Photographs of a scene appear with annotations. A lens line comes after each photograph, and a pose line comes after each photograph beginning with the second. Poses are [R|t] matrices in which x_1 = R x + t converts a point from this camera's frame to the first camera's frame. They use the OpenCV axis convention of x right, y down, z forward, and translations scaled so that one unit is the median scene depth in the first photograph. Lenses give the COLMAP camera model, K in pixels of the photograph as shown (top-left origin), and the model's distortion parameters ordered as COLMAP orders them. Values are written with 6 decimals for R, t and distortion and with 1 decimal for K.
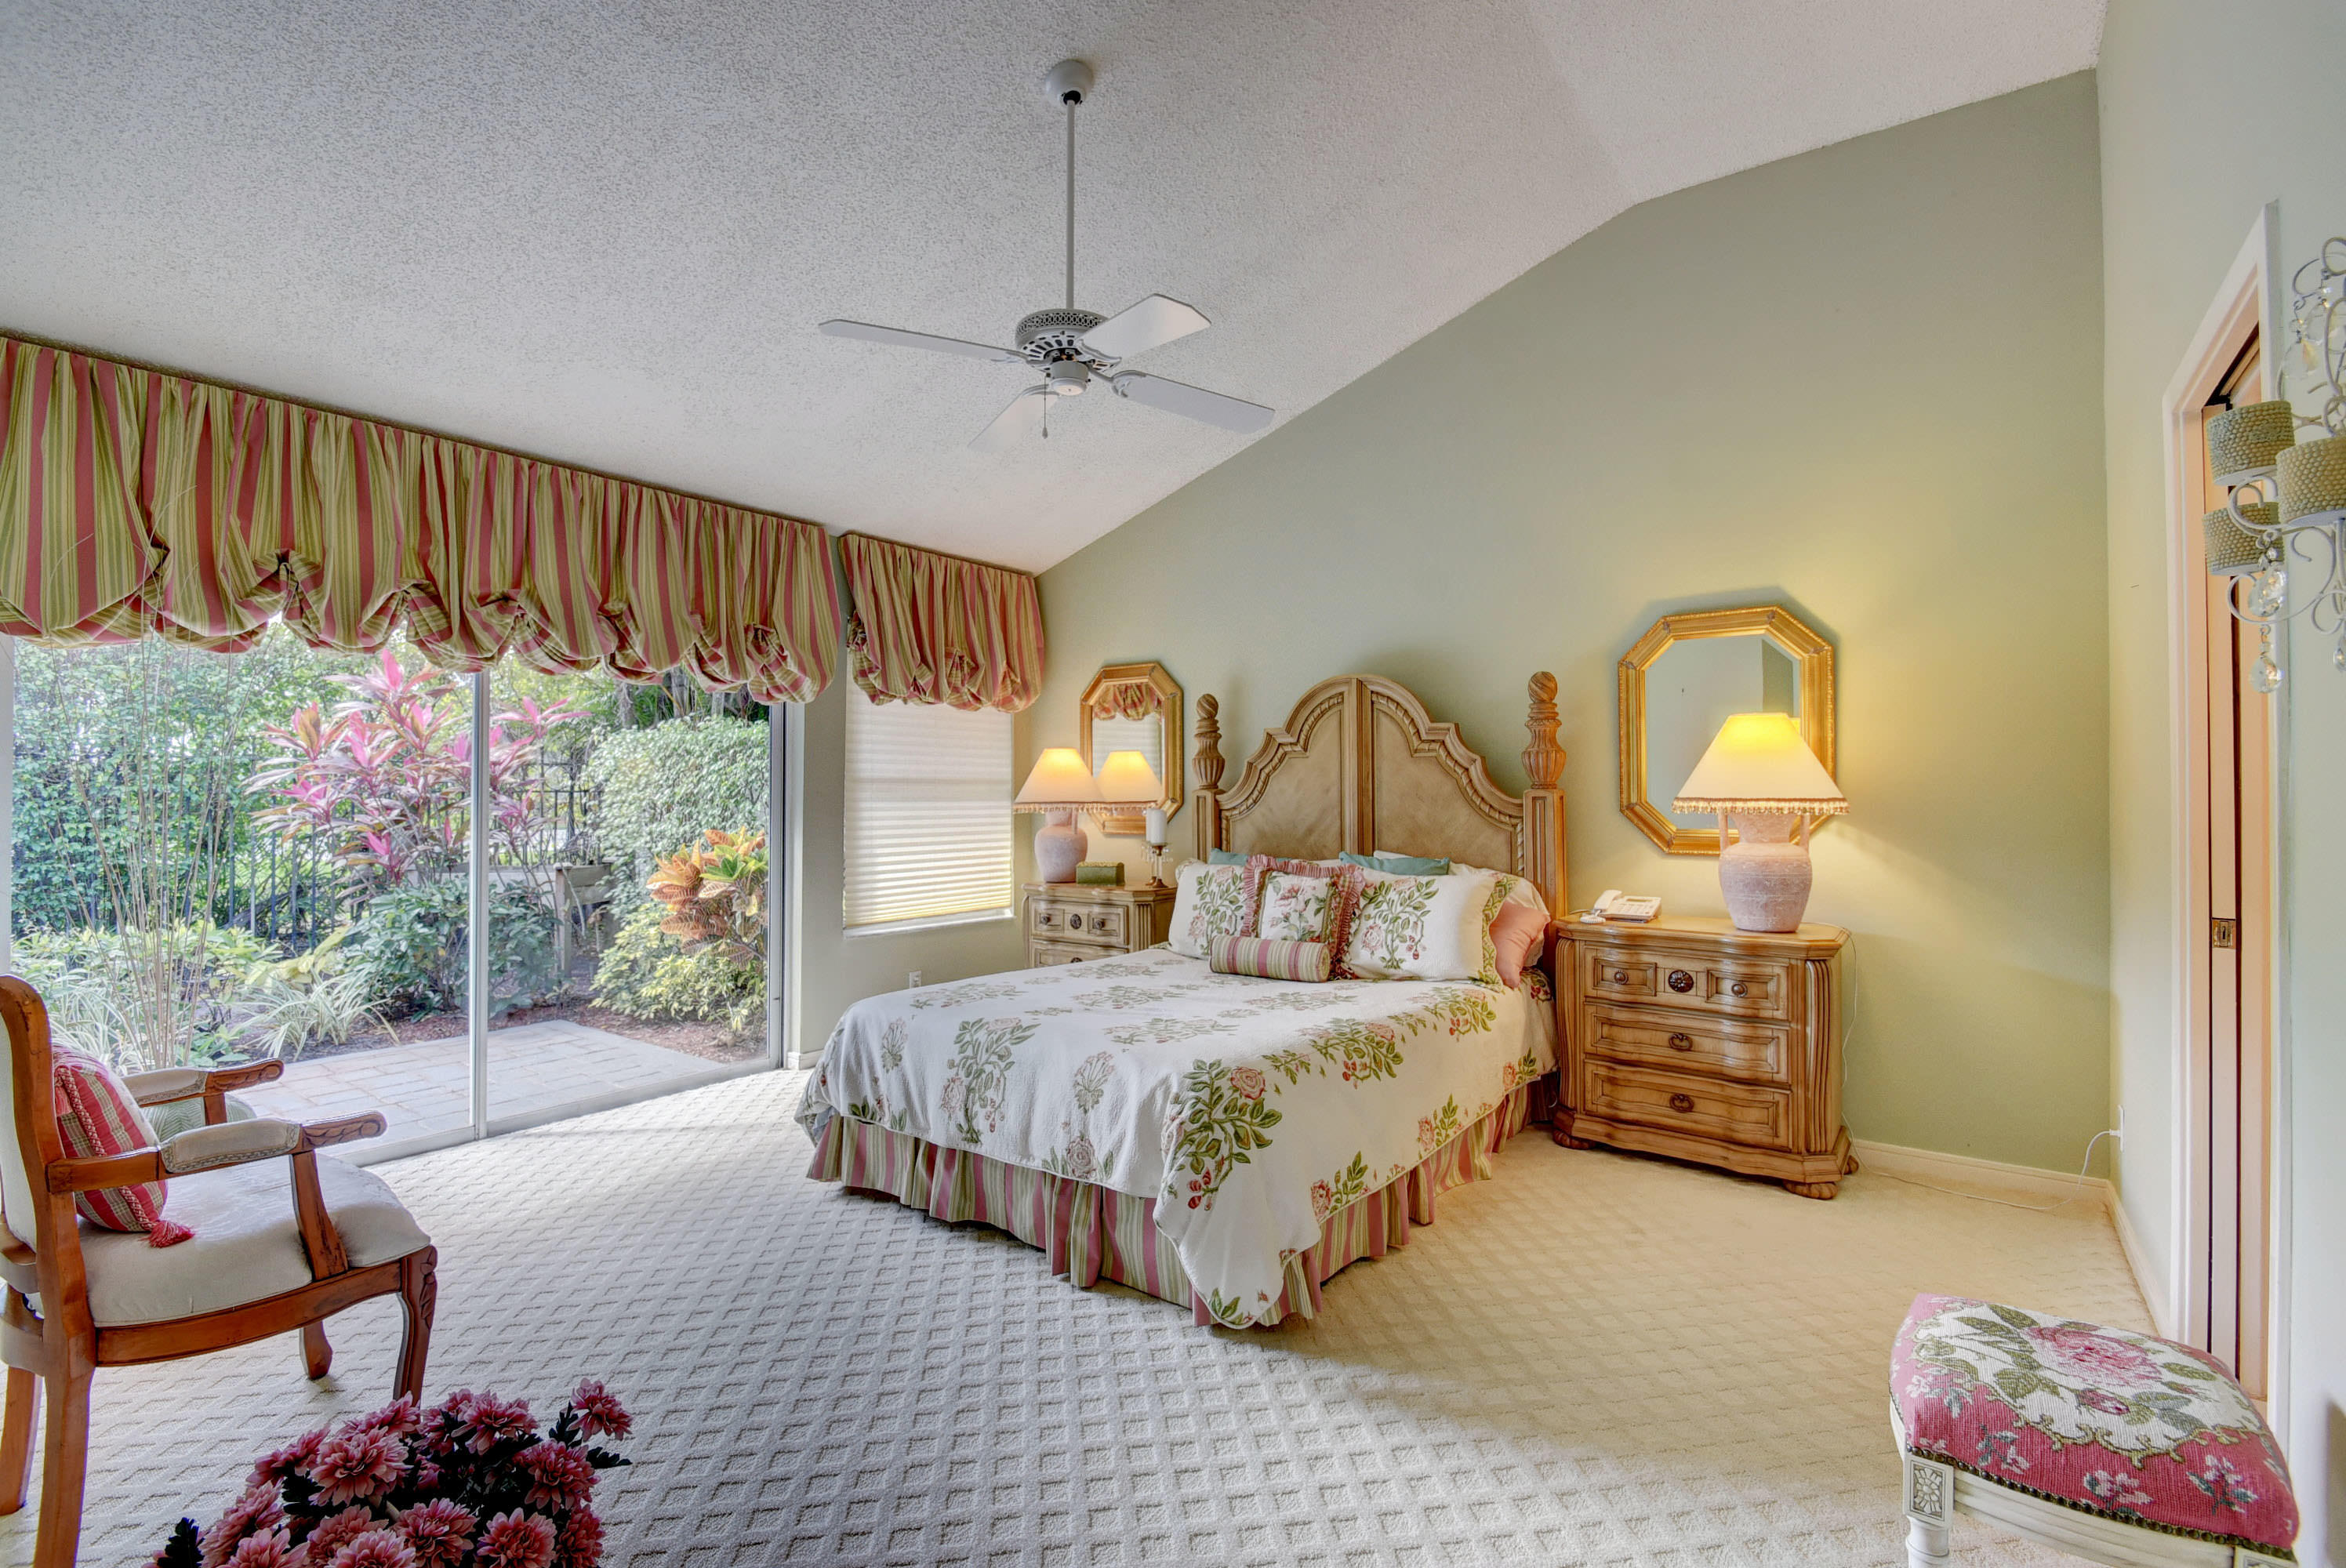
lens RADIAL K [[1026.6, 0, 1166.4], [0, 1026.6, 789.0], [0, 0, 1]] dist [0.004549, -0.011061]
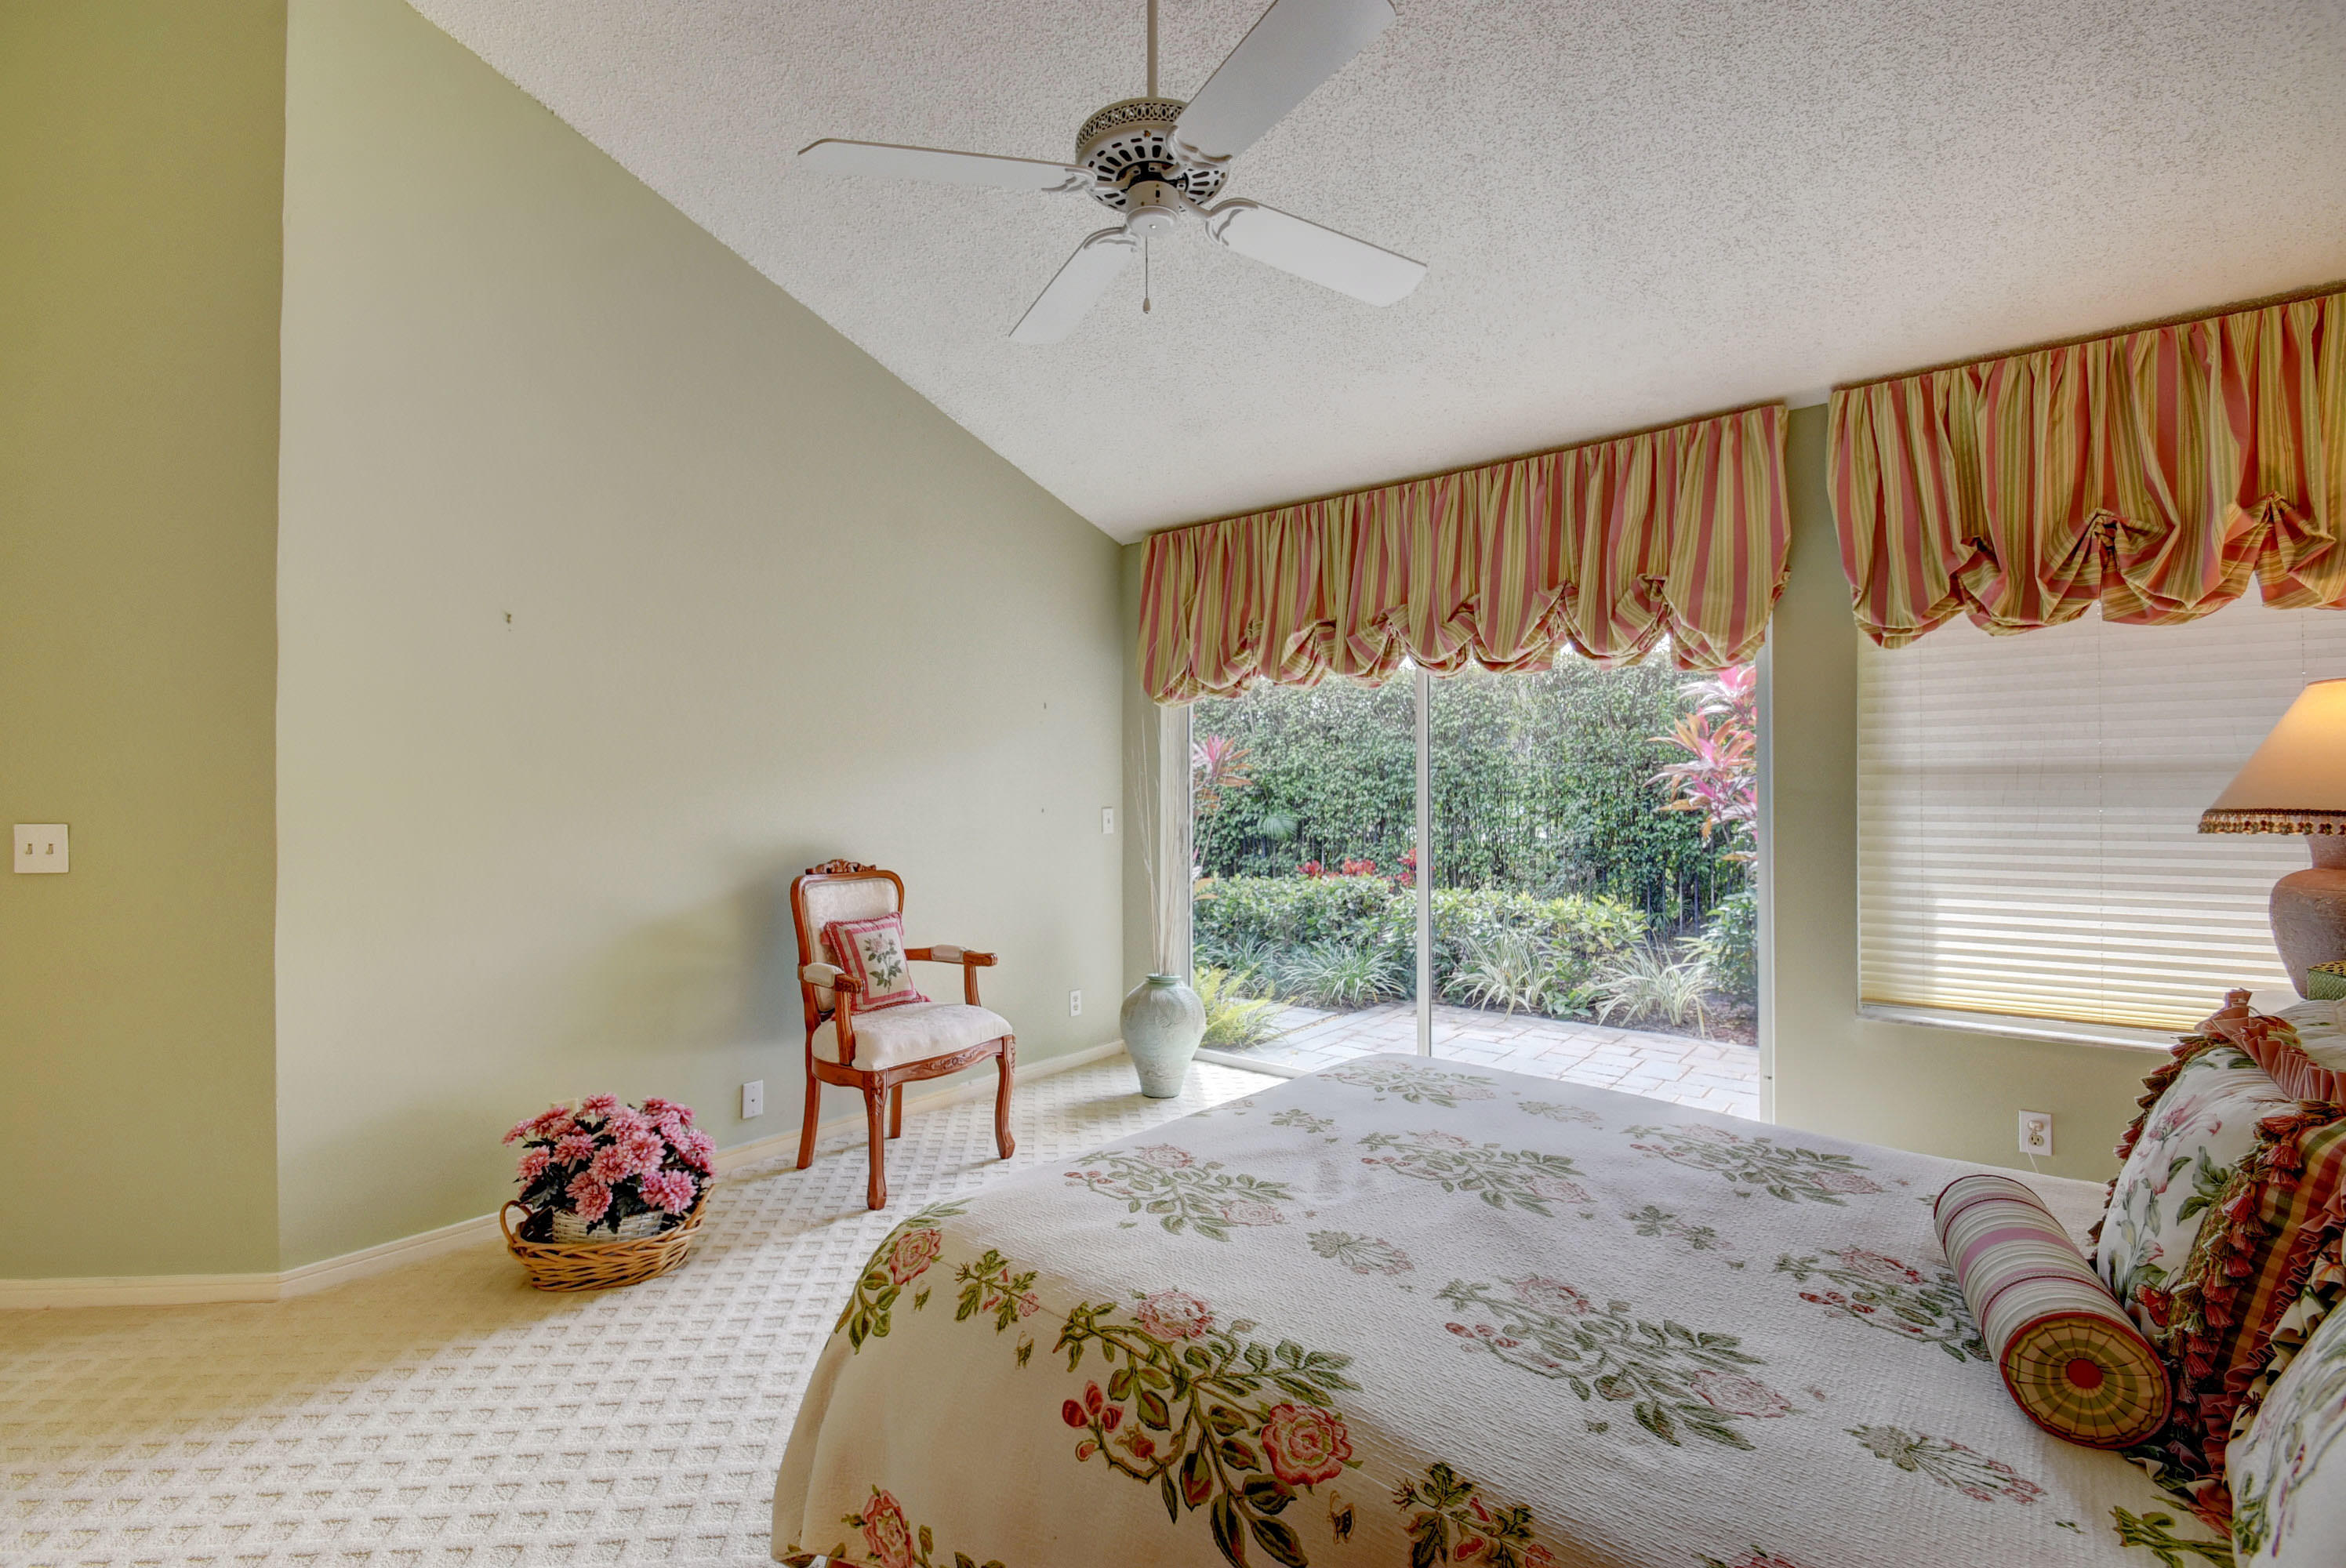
lens RADIAL K [[1026.6, 0, 1165.9], [0, 1026.6, 793.7], [0, 0, 1]] dist [0.004549, -0.011061]
pose [[-0.031114, -0.000764, -0.999516, 0.361593], [0.005507, 0.999984, -0.000935, 0.003769], [0.999501, -0.005534, -0.031110, 0.608728]]
